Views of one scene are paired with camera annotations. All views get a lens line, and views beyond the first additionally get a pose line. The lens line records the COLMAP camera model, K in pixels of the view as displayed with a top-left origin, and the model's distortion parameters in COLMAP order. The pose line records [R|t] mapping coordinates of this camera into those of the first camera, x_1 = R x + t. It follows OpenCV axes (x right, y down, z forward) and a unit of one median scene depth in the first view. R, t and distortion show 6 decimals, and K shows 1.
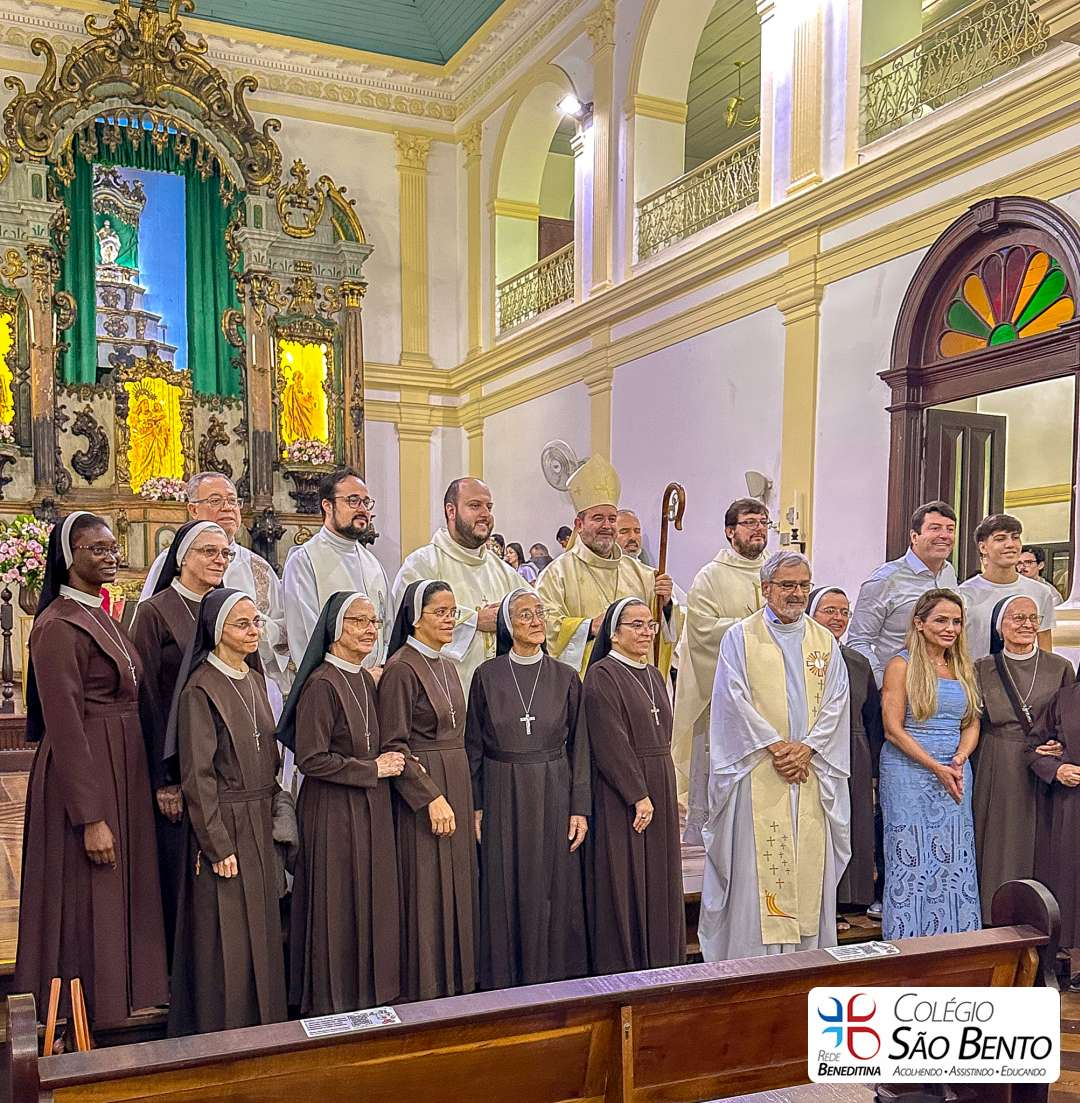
lens RADIAL K [[1272.8, 0, 555.0], [0, 1272.8, 717.0], [0, 0, 1]] dist [0.177482, -0.387773]
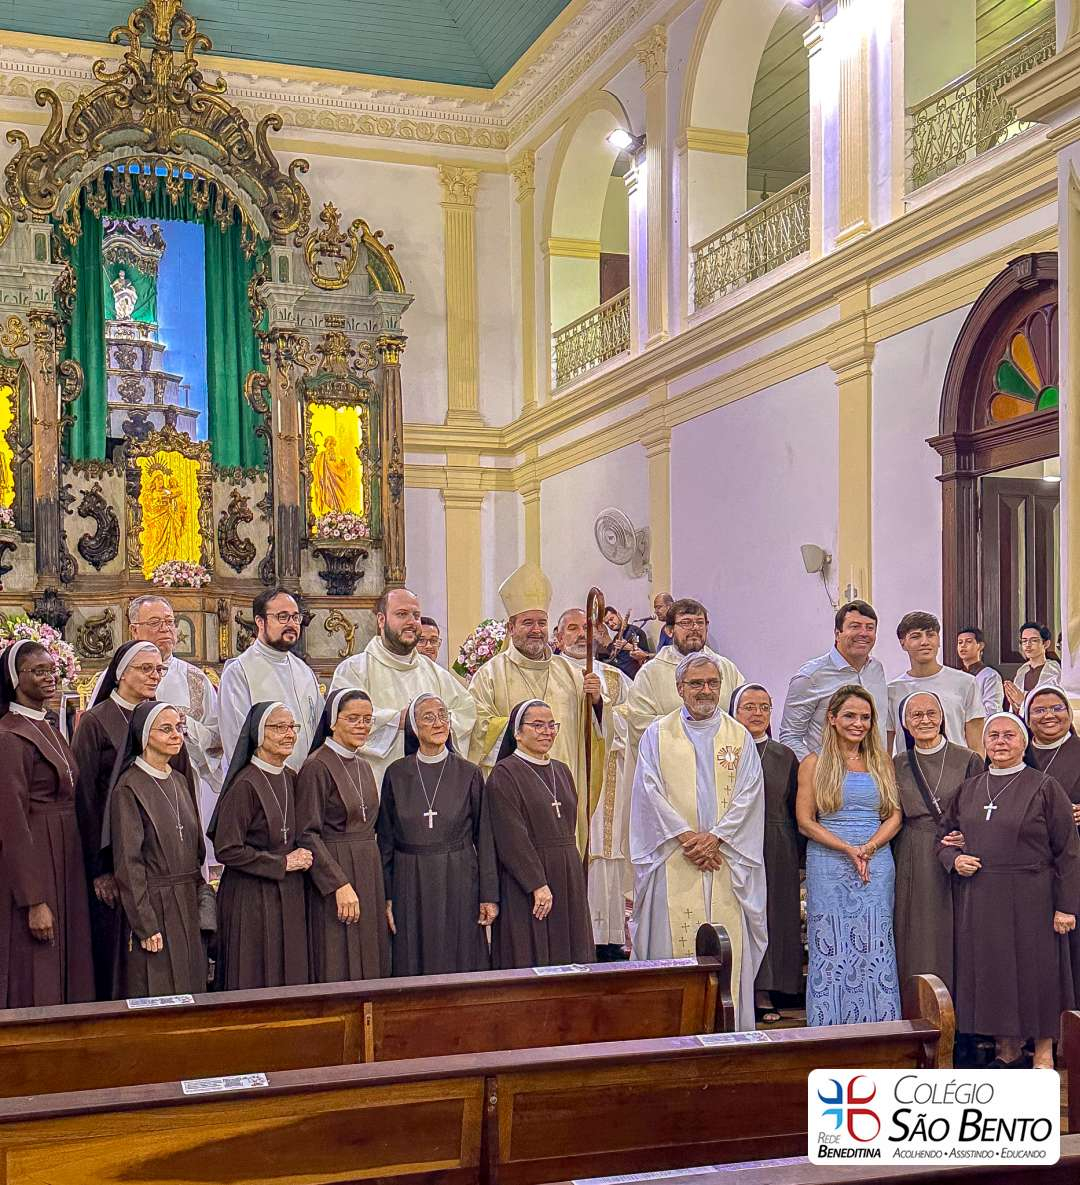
lens RADIAL K [[1659.2, 0, 554.6], [0, 1659.2, 703.8], [0, 0, 1]] dist [0.228506, -0.544501]
pose [[0.995650, -0.017196, -0.091570, 0.057889], [0.010032, 0.996893, -0.078126, 0.005782], [0.092629, 0.076868, 0.992729, -0.112644]]
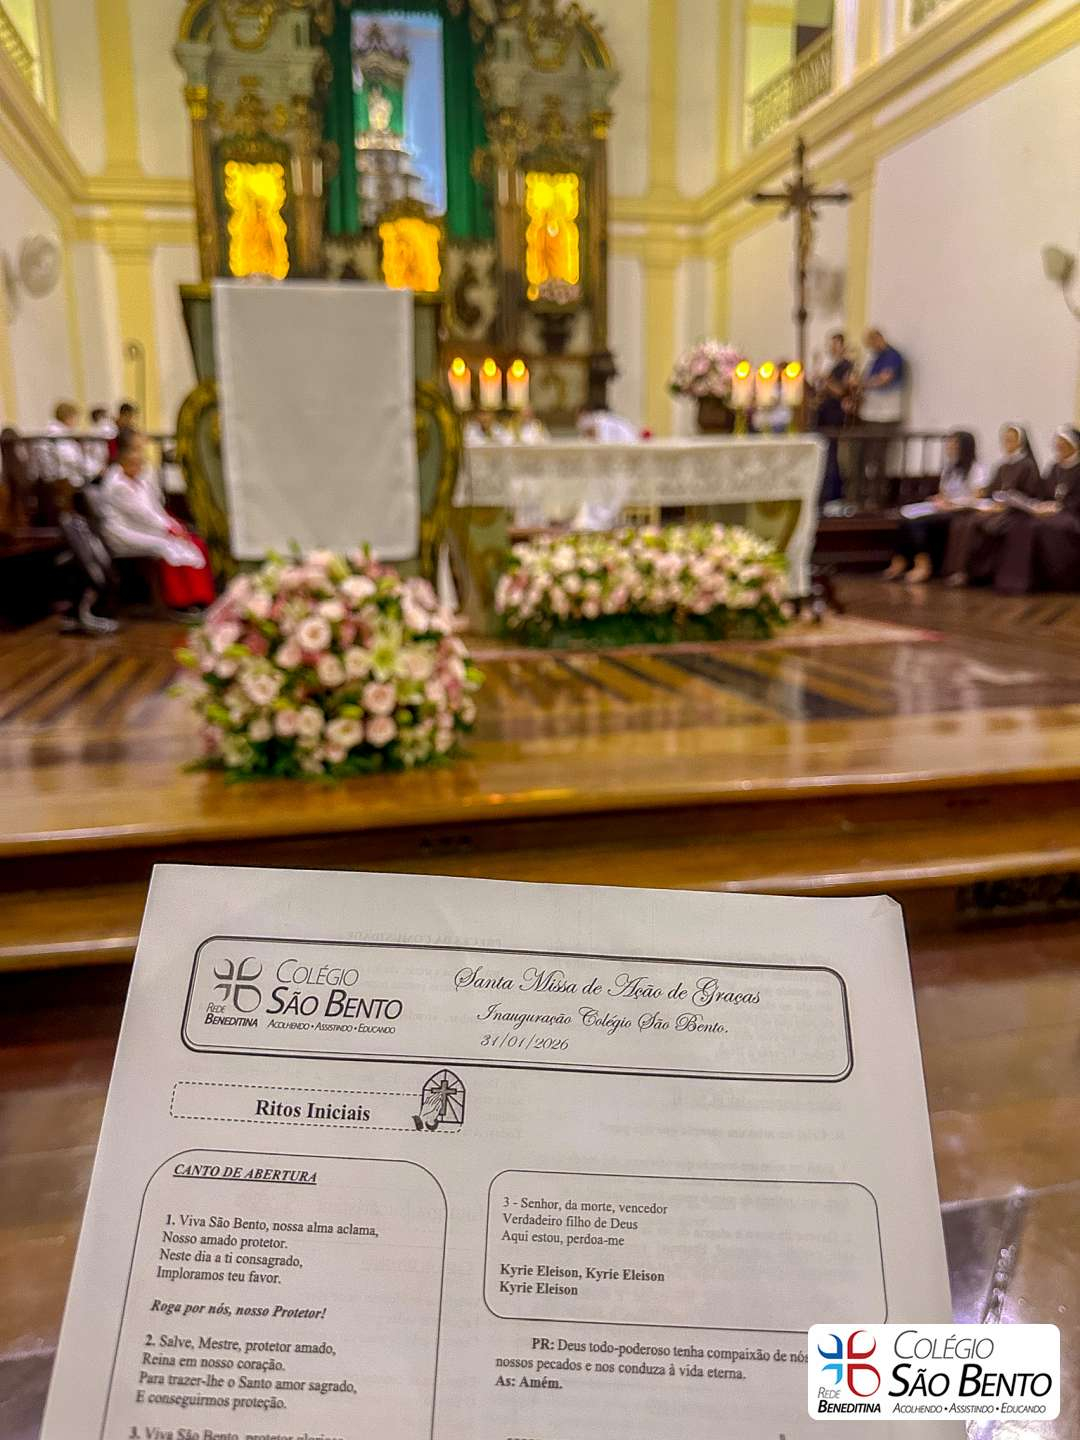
lens RADIAL K [[1051.1, 0, 528.8], [0, 1051.1, 722.8], [0, 0, 1]] dist [0.044312, -0.097857]
pose [[0.972354, 0.034099, -0.231011, -0.006979], [-0.001180, 0.989986, 0.141160, 0.015298], [0.233511, -0.136985, 0.962657, 0.147574]]
